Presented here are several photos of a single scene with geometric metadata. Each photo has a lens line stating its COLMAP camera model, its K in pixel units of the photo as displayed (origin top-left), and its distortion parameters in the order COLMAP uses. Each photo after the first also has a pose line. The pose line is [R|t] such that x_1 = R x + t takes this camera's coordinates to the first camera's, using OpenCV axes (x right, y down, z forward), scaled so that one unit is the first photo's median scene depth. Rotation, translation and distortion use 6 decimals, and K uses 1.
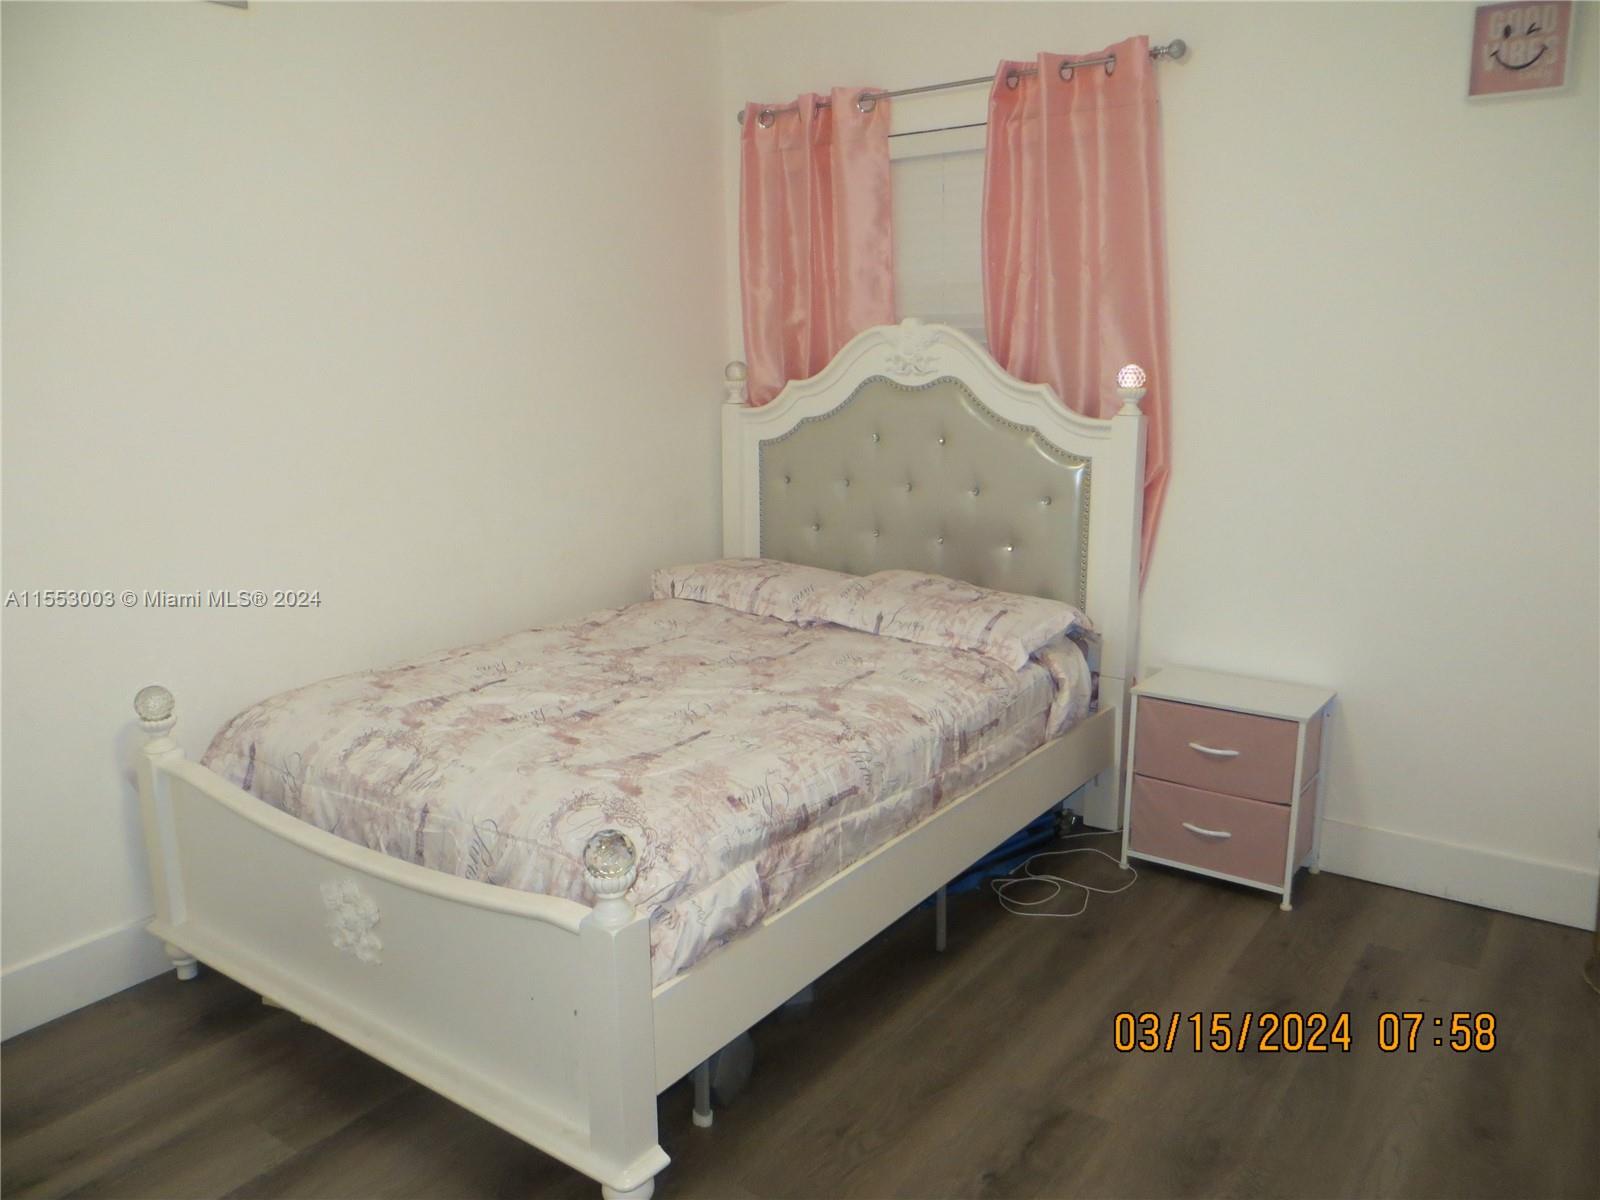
lens RADIAL K [[1205.2, 0, 808.9], [0, 1205.2, 597.3], [0, 0, 1]] dist [-0.021530, 0.005022]
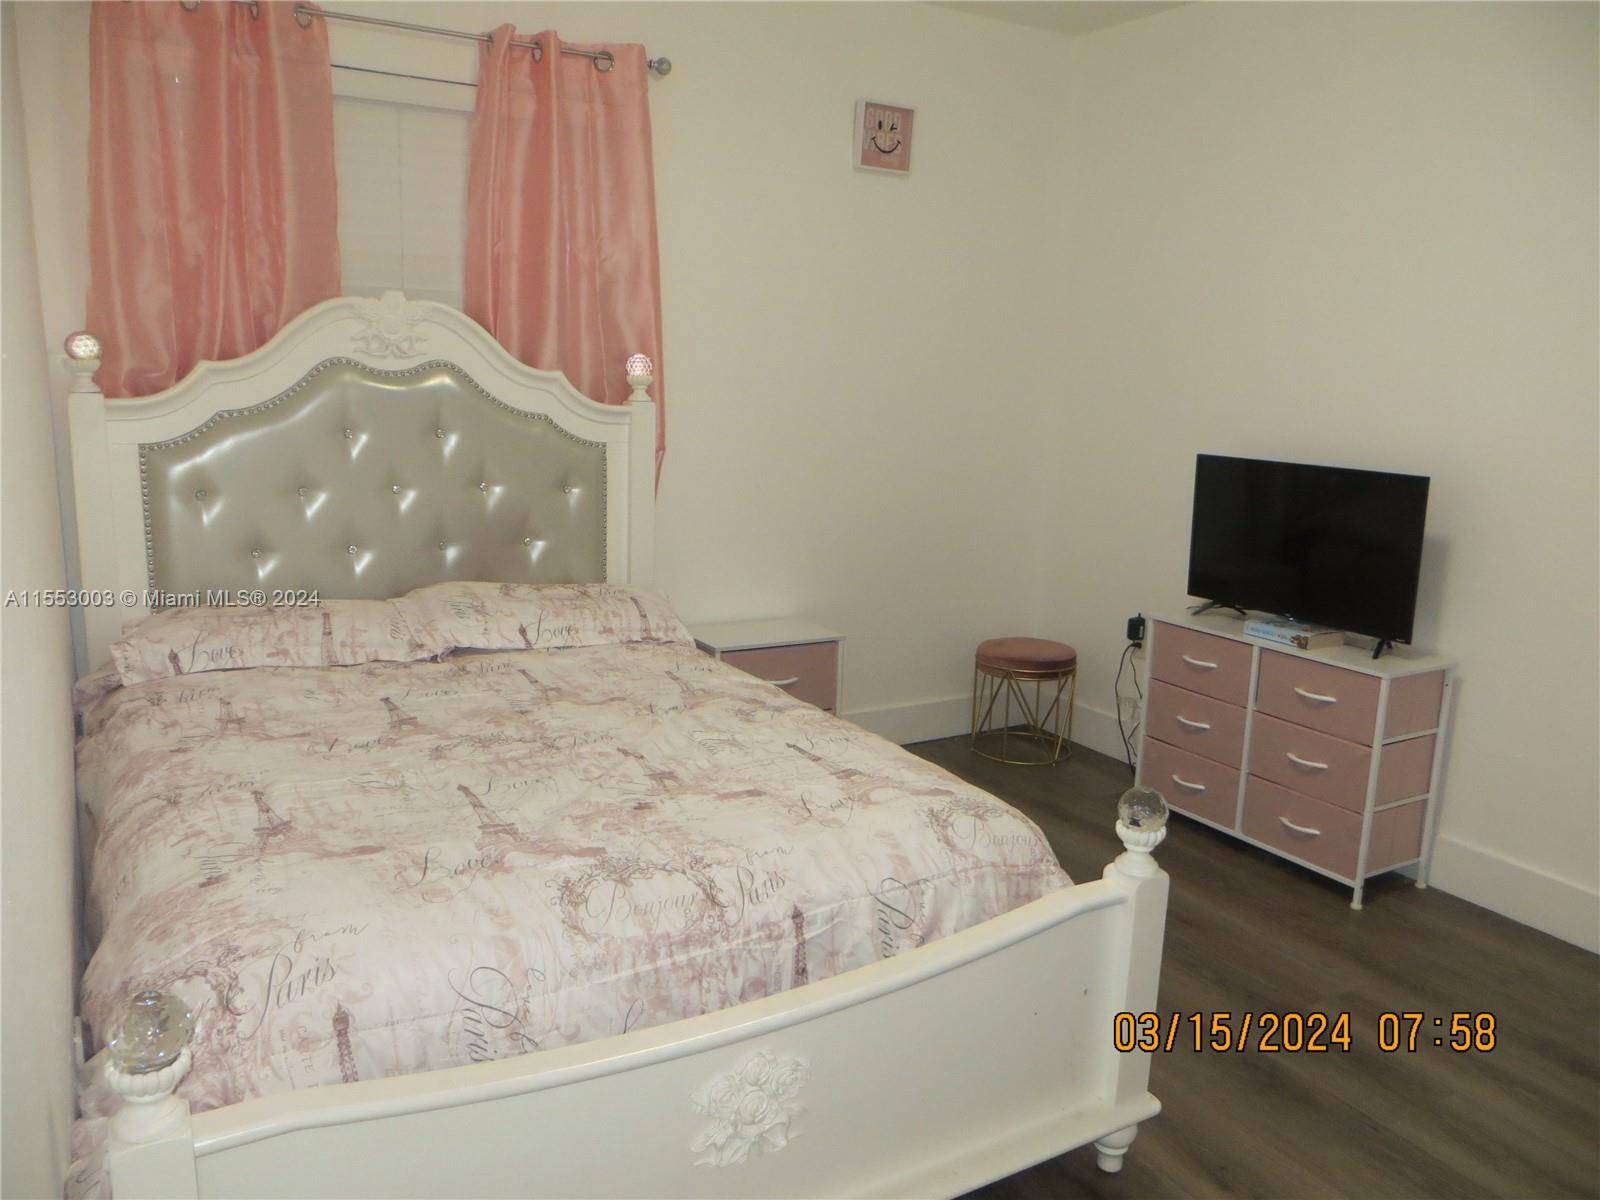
lens RADIAL K [[1205.2, 0, 808.9], [0, 1205.2, 597.3], [0, 0, 1]] dist [-0.021530, 0.005022]
pose [[0.394307, -0.155295, 0.905762, -0.726561], [0.147987, 0.983485, 0.104197, -0.075855], [-0.906985, 0.092956, 0.410776, 0.483120]]
